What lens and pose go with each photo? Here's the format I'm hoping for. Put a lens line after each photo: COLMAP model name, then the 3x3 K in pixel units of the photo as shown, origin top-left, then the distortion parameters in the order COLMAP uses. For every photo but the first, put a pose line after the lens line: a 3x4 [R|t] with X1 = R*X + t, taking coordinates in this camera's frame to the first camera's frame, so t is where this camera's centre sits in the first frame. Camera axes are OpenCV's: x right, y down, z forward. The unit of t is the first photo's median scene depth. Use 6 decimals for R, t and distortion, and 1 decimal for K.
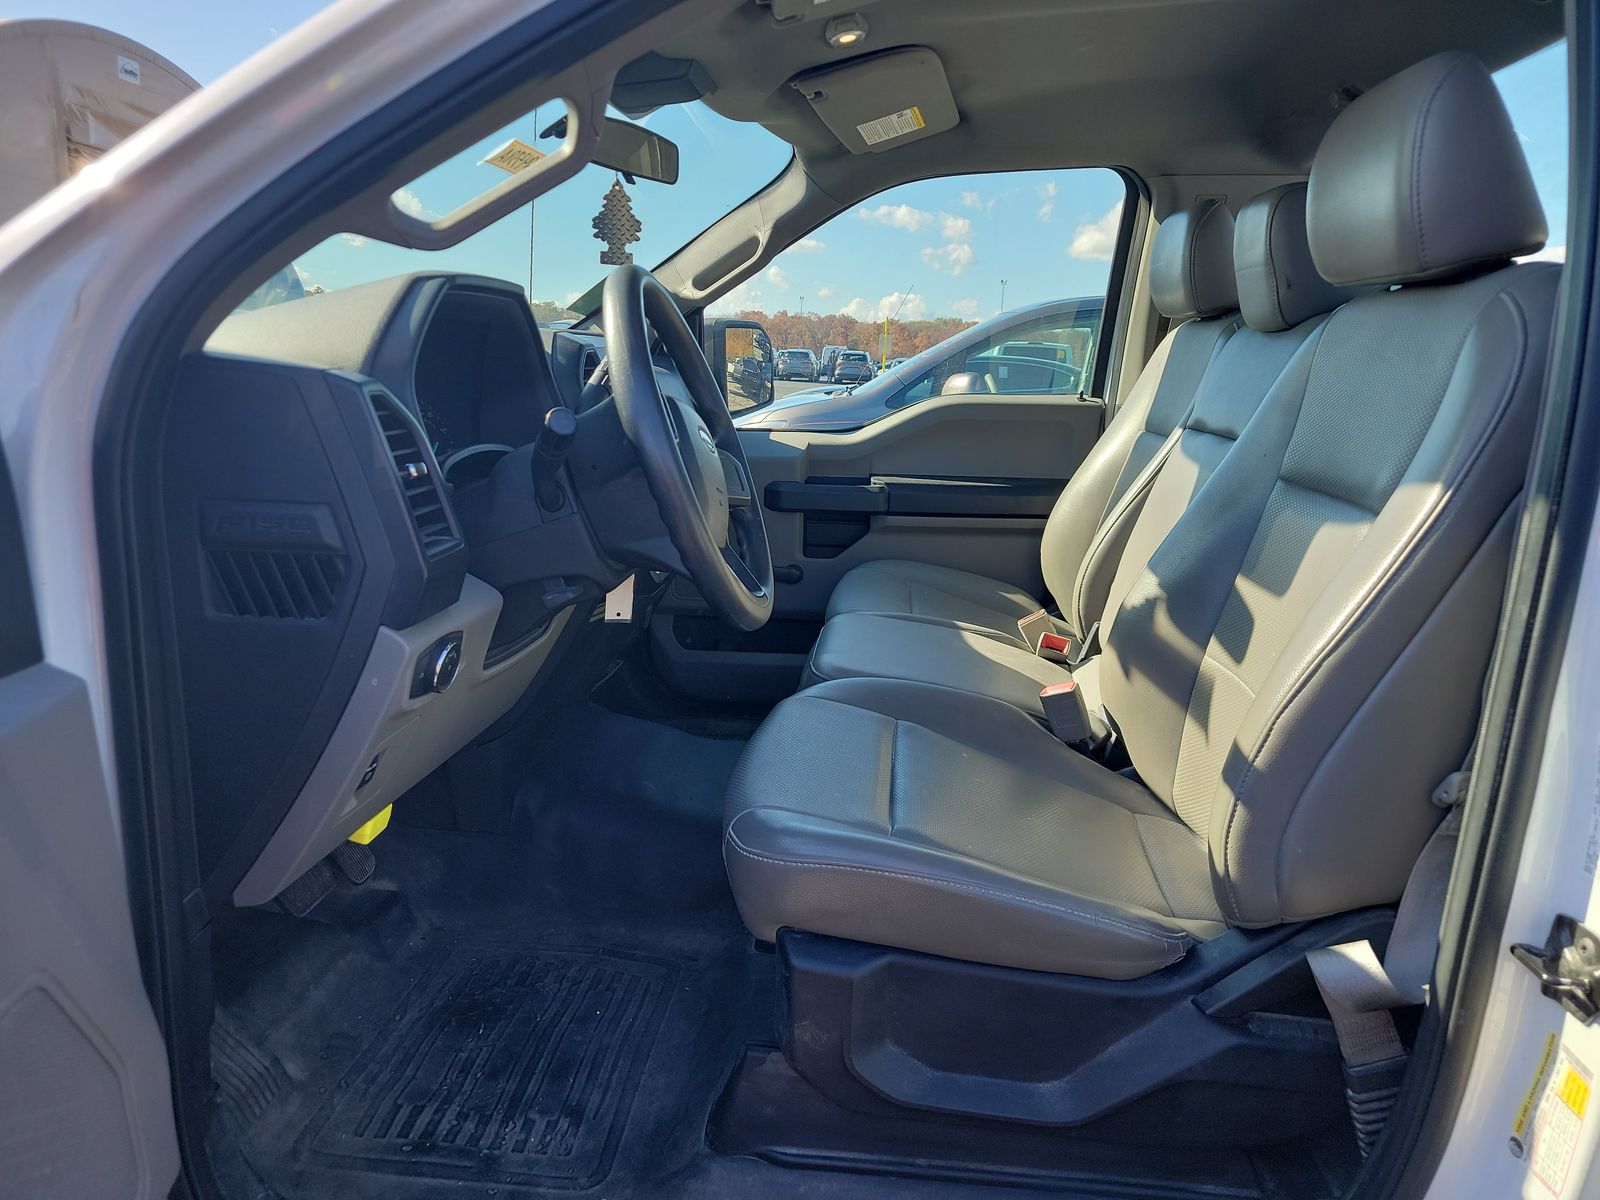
lens RADIAL K [[1106.2, 0, 800.0], [0, 1106.2, 600.0], [0, 0, 1]] dist [0.055979, -0.061717]
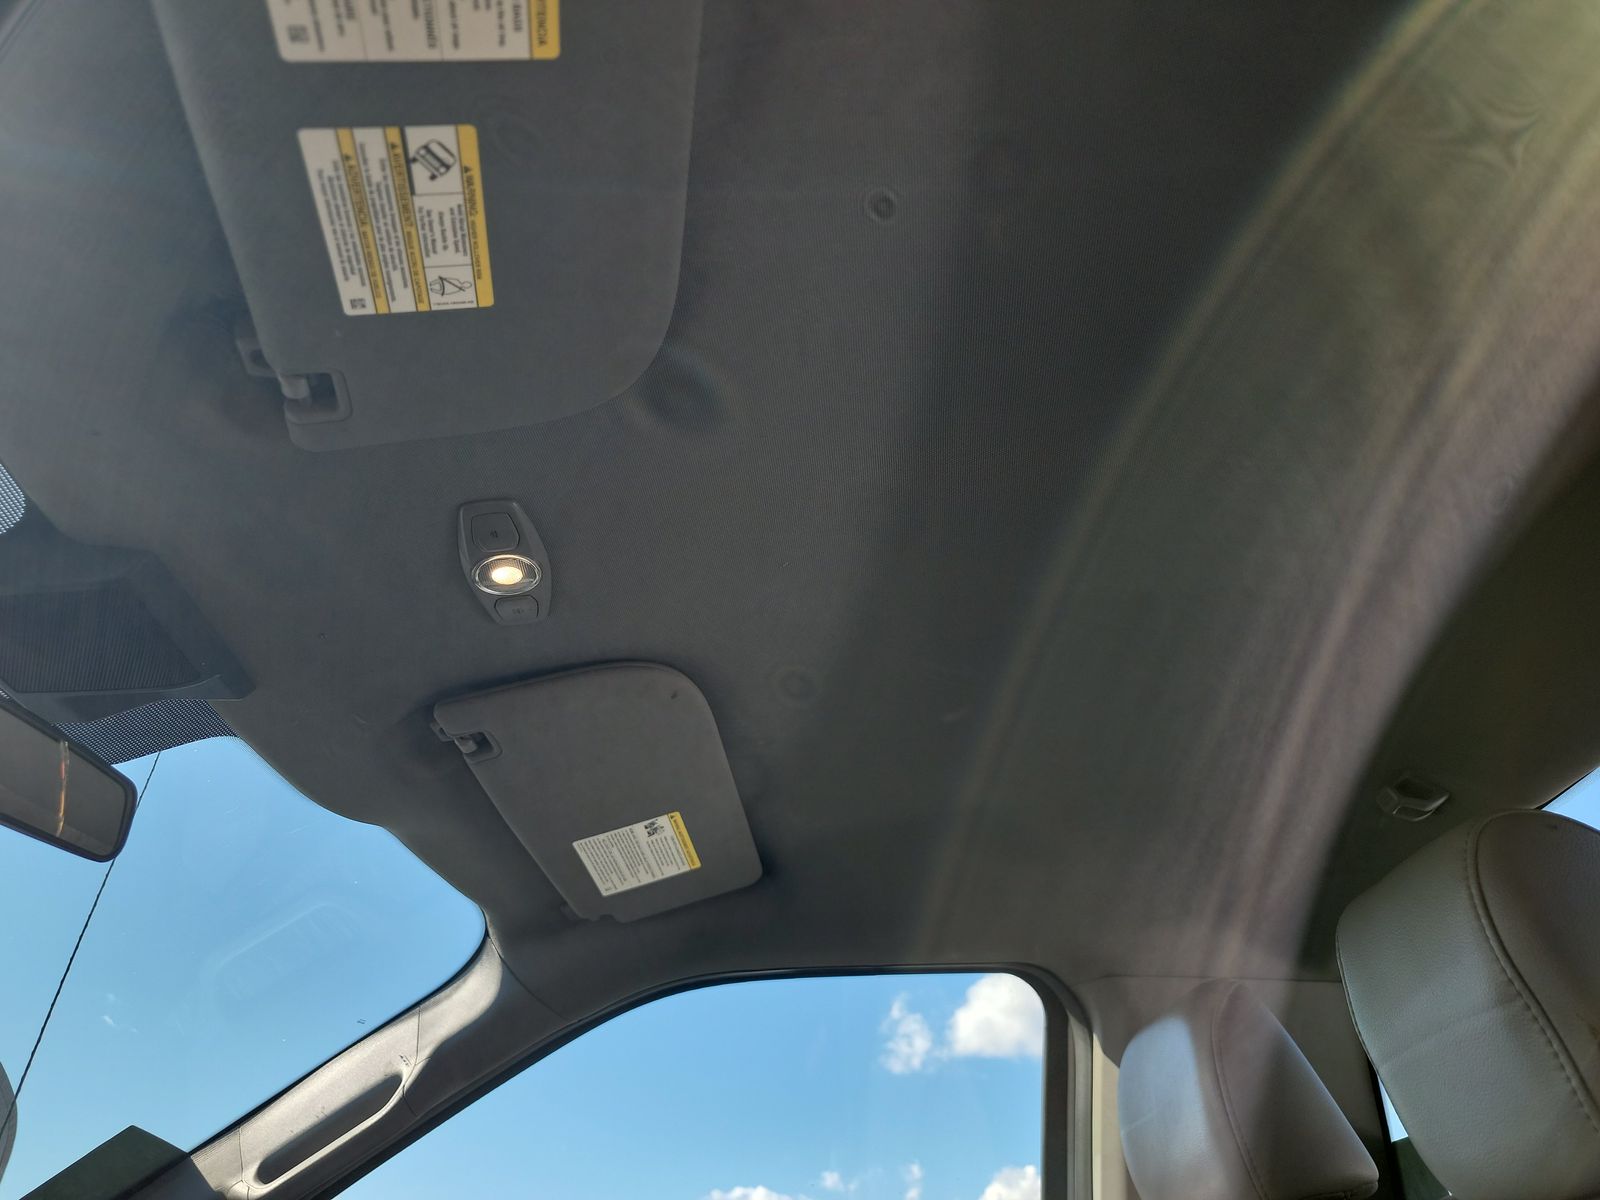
lens RADIAL K [[1106.2, 0, 800.0], [0, 1106.2, 600.0], [0, 0, 1]] dist [0.055979, -0.061717]
pose [[0.993115, 0.063328, 0.098550, 0.090564], [0.029772, 0.677209, -0.735188, -0.081283], [-0.113297, 0.733060, 0.670661, 0.462961]]
